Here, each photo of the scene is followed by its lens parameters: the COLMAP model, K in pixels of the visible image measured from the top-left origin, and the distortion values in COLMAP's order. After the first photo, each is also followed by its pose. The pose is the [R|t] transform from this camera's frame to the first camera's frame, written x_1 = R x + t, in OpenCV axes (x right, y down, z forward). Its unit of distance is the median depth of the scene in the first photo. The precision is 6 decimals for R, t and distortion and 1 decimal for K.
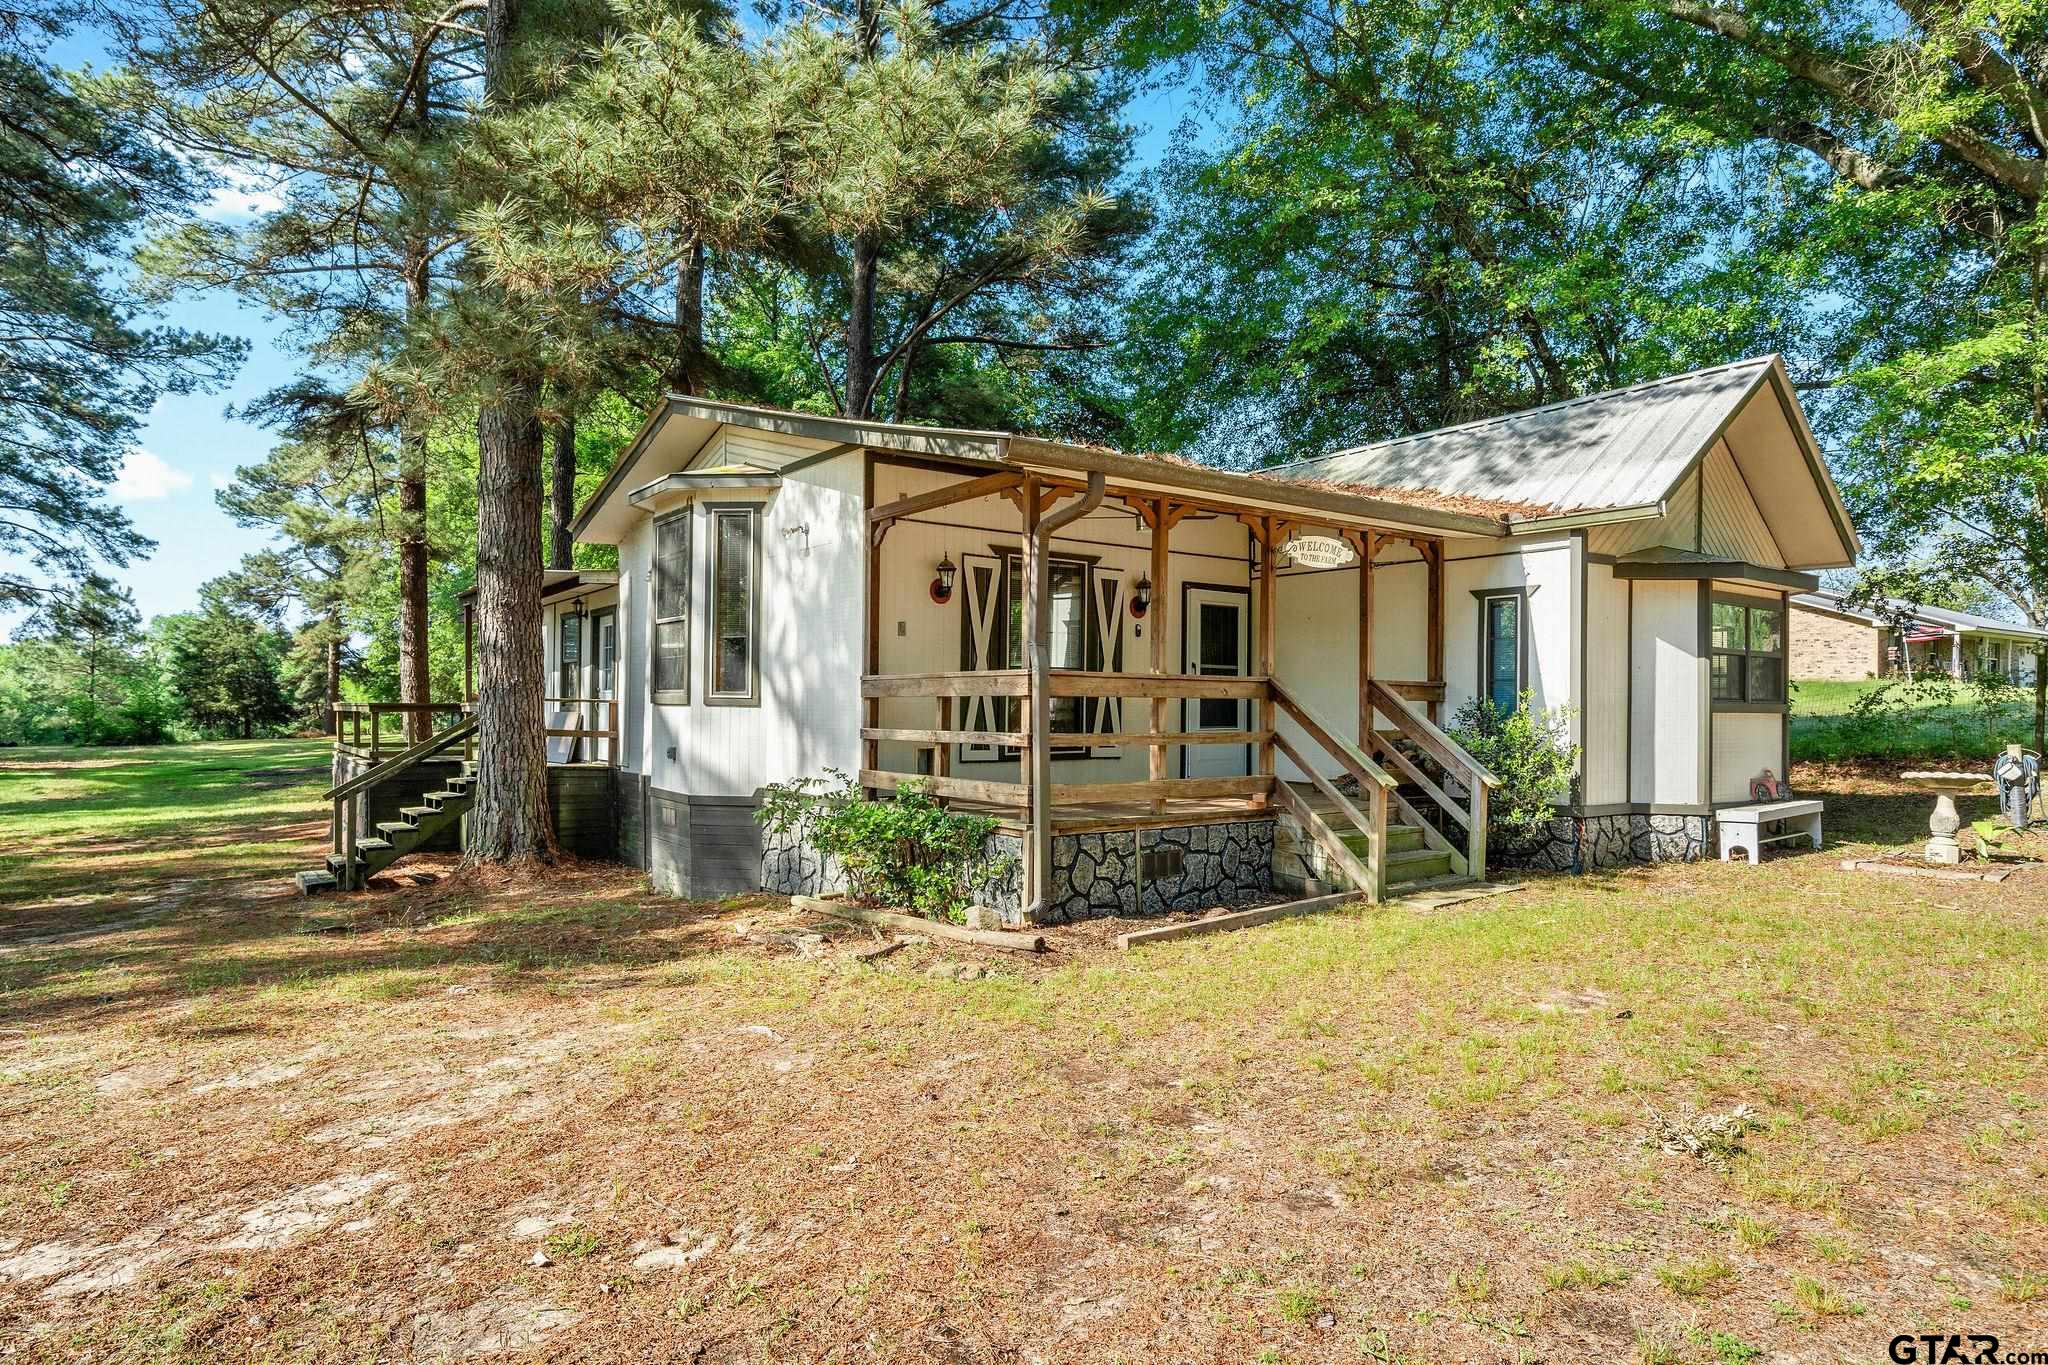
lens RADIAL K [[1144.8, 0, 1025.1], [0, 1144.8, 711.1], [0, 0, 1]] dist [-0.001261, 0.001648]
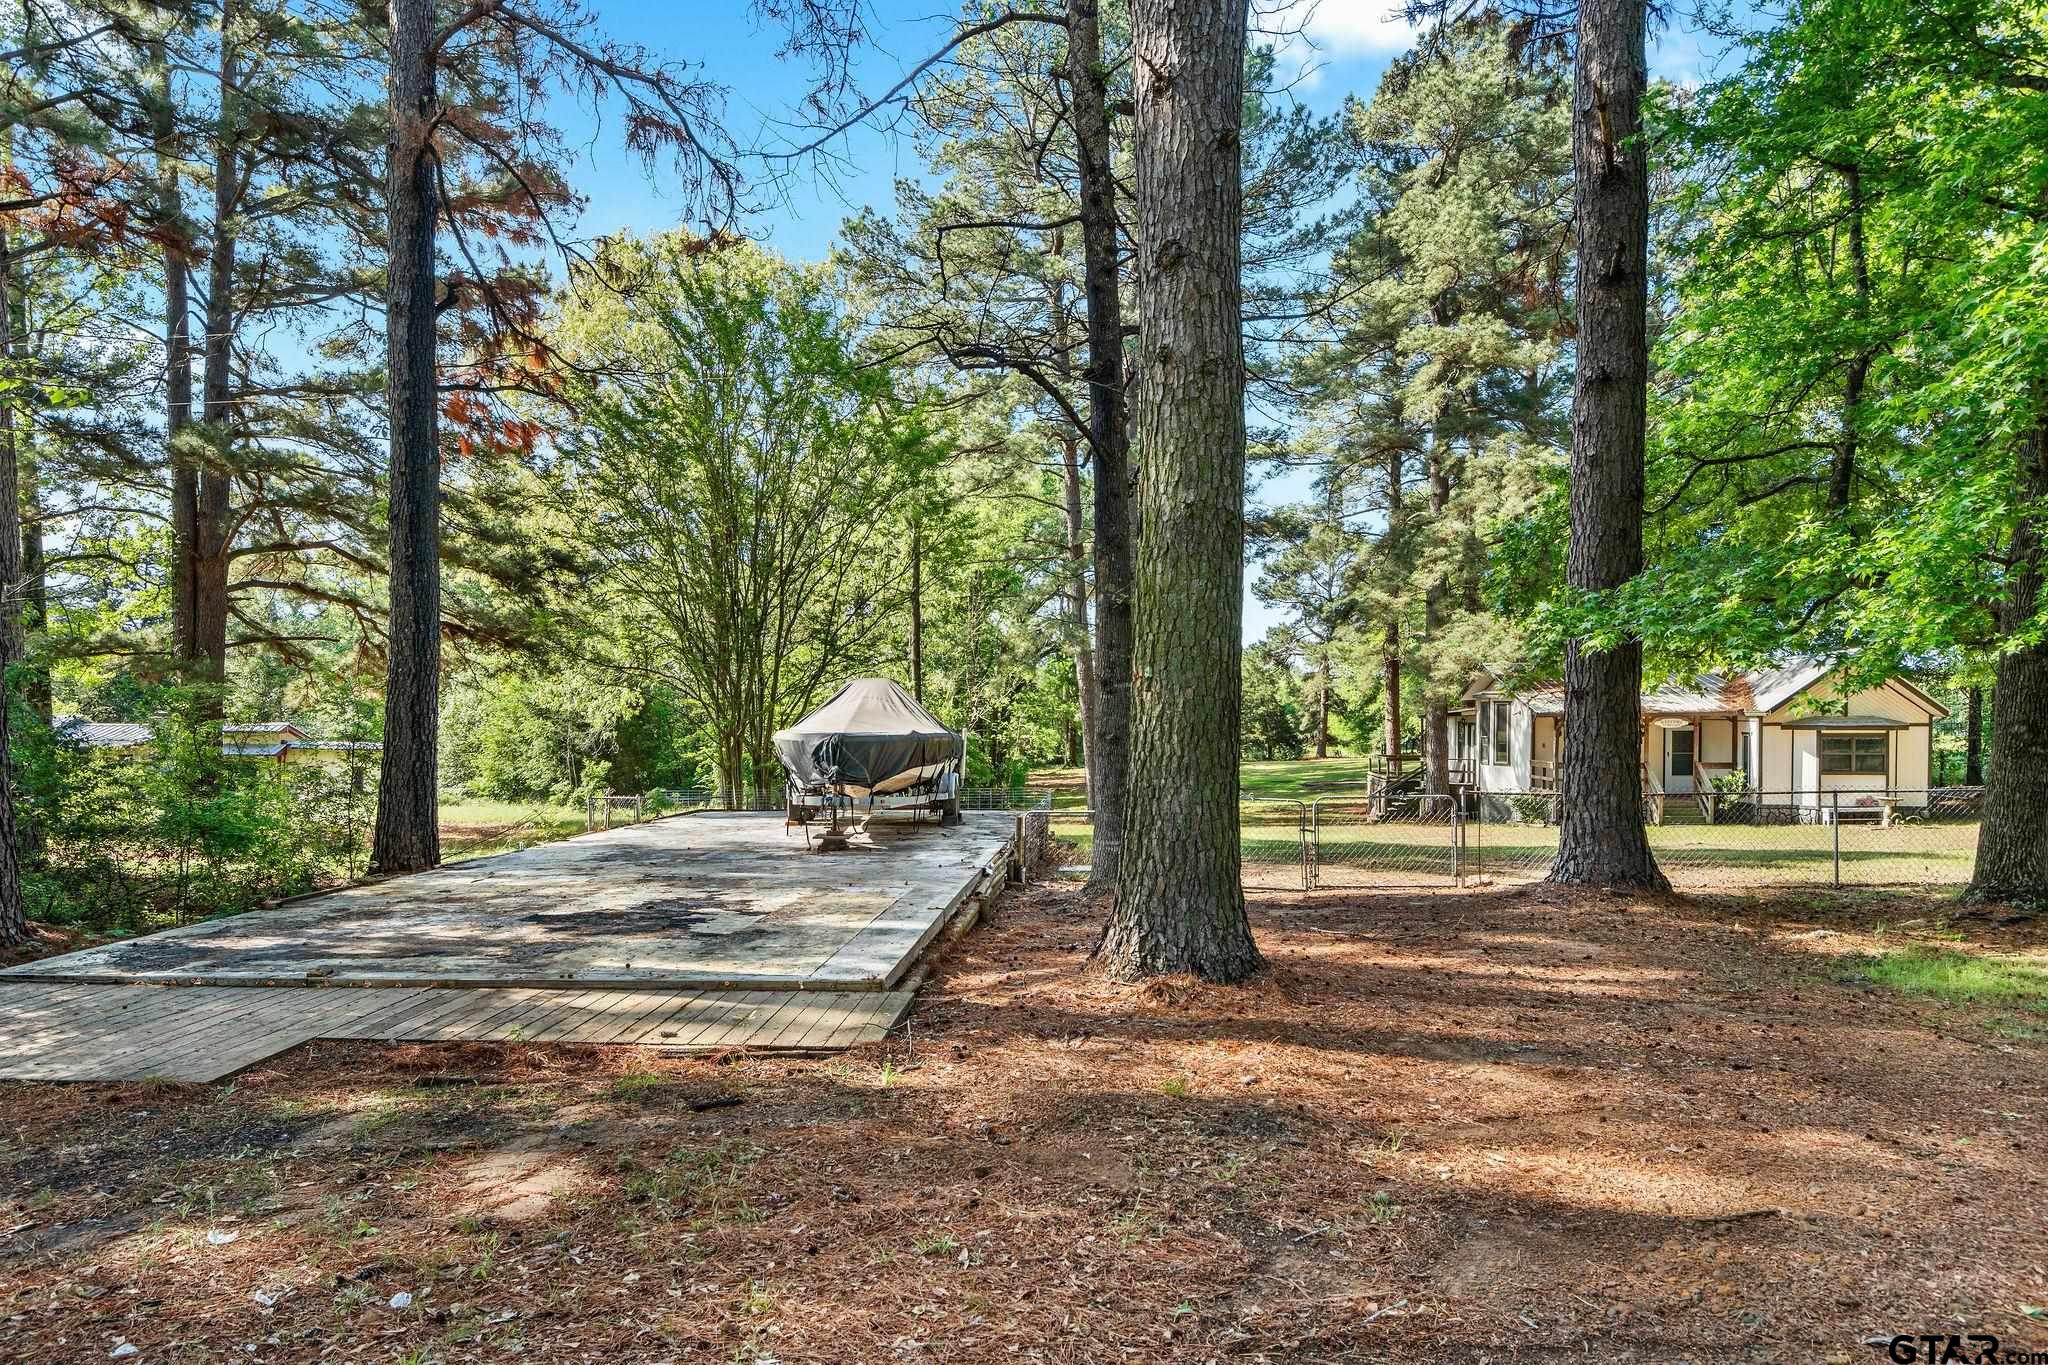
lens RADIAL K [[1325.0, 0, 1026.1], [0, 1325.0, 757.6], [0, 0, 1]] dist [0.001379, 0.001012]
pose [[0.738368, 0.010161, -0.674321, 0.288643], [0.007290, 0.999708, 0.023047, -0.028489], [0.674358, -0.021933, 0.738079, -0.601643]]
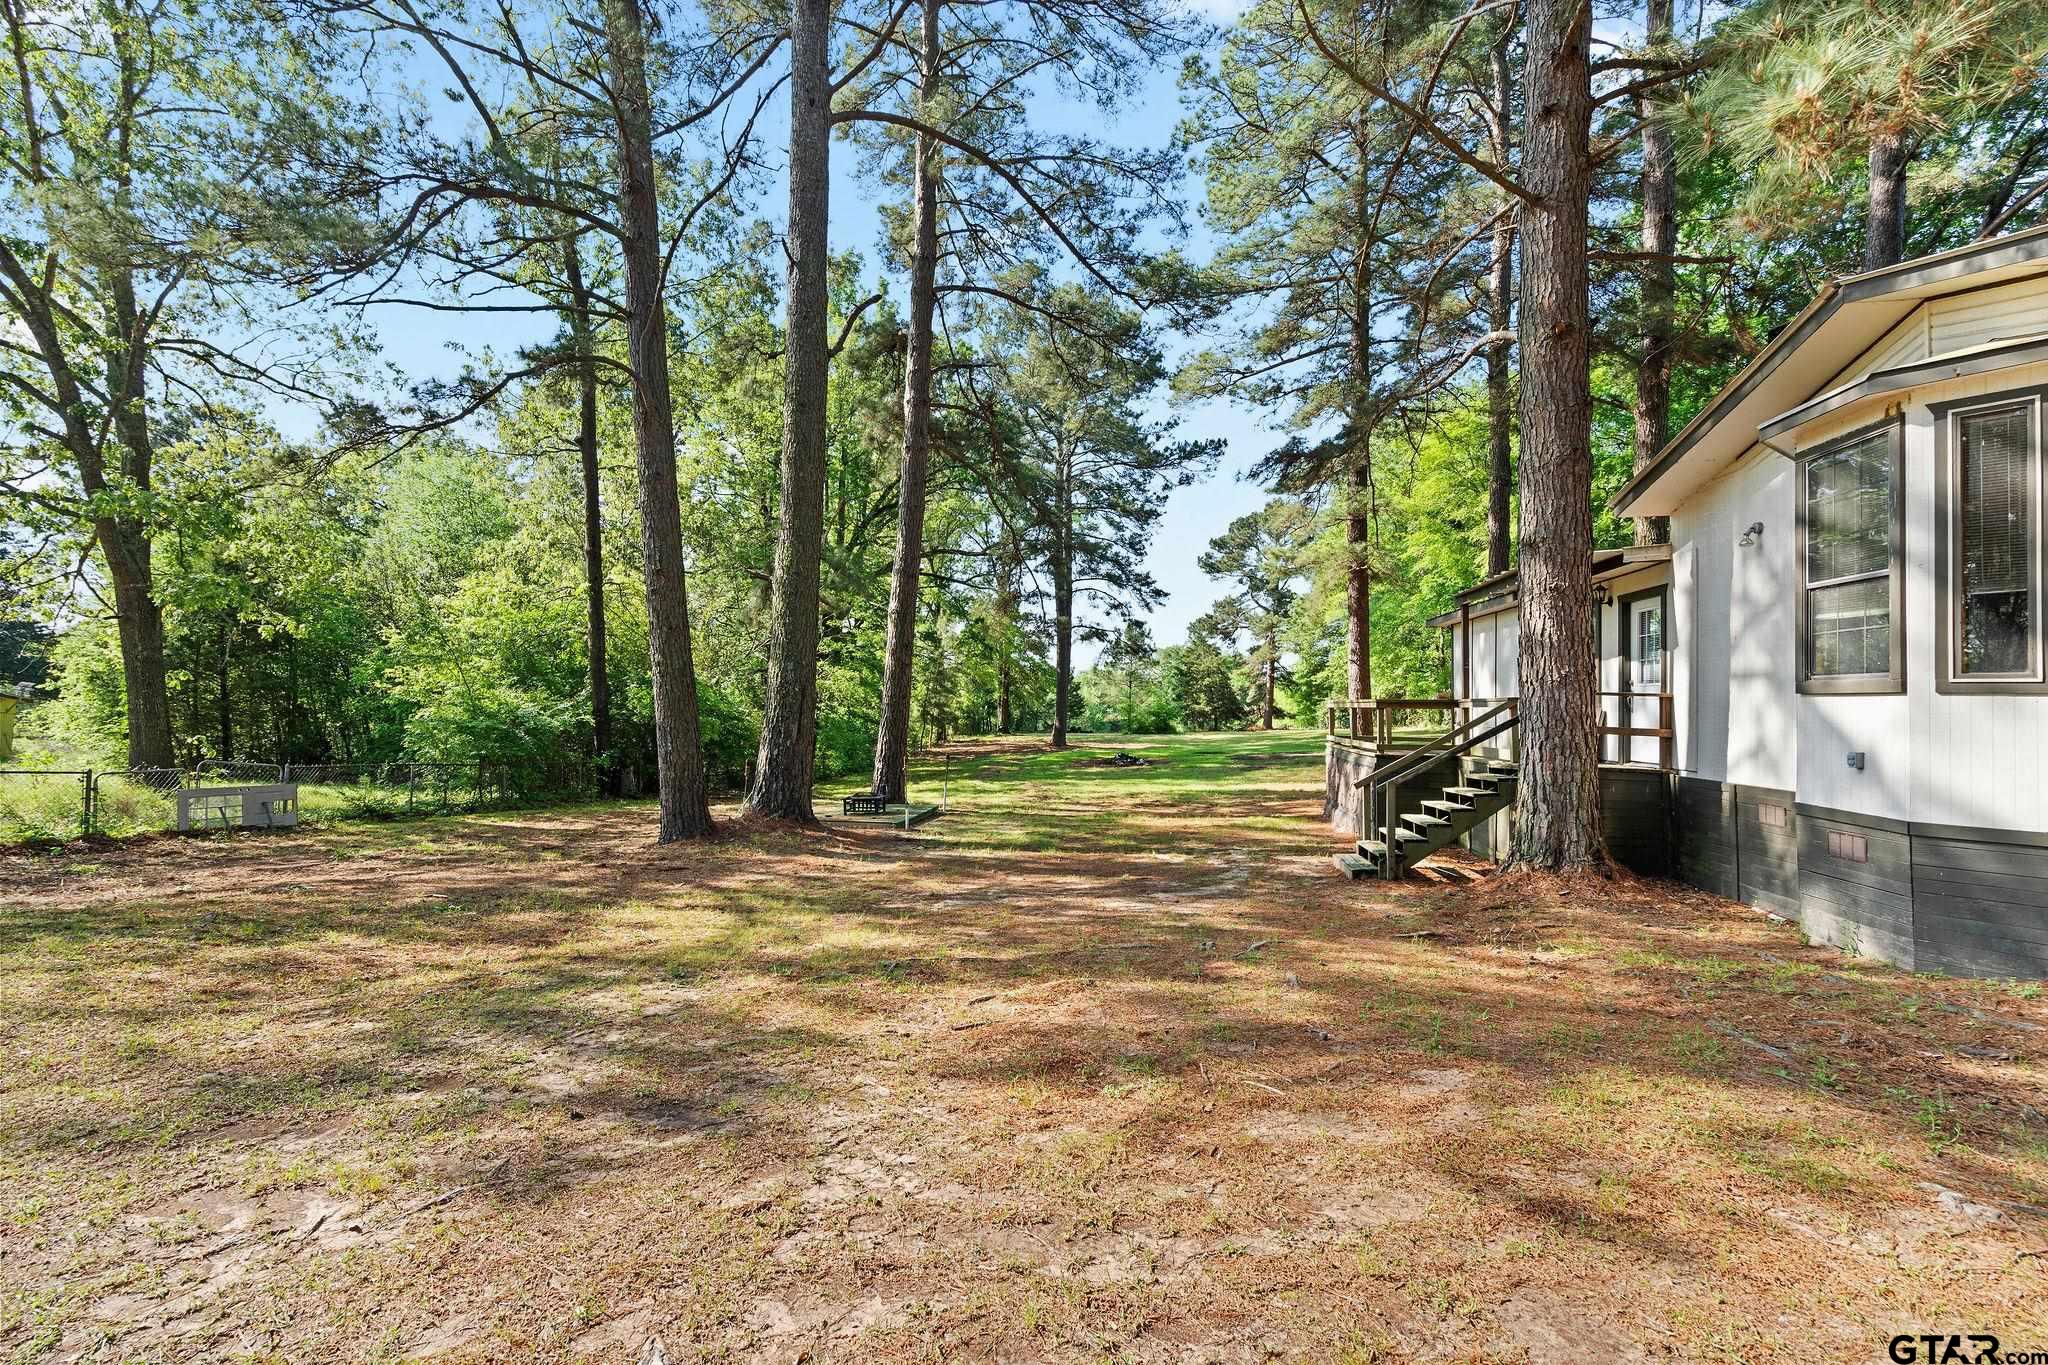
lens RADIAL K [[923.5, 0, 1024.0], [0, 923.5, 682.5], [0, 0, 1]] dist [-0.001636, -0.000116]
pose [[0.705918, -0.018499, -0.708052, -0.069588], [-0.005331, 0.999492, -0.031427, 0.002266], [0.708274, 0.025960, 0.705460, 0.053769]]
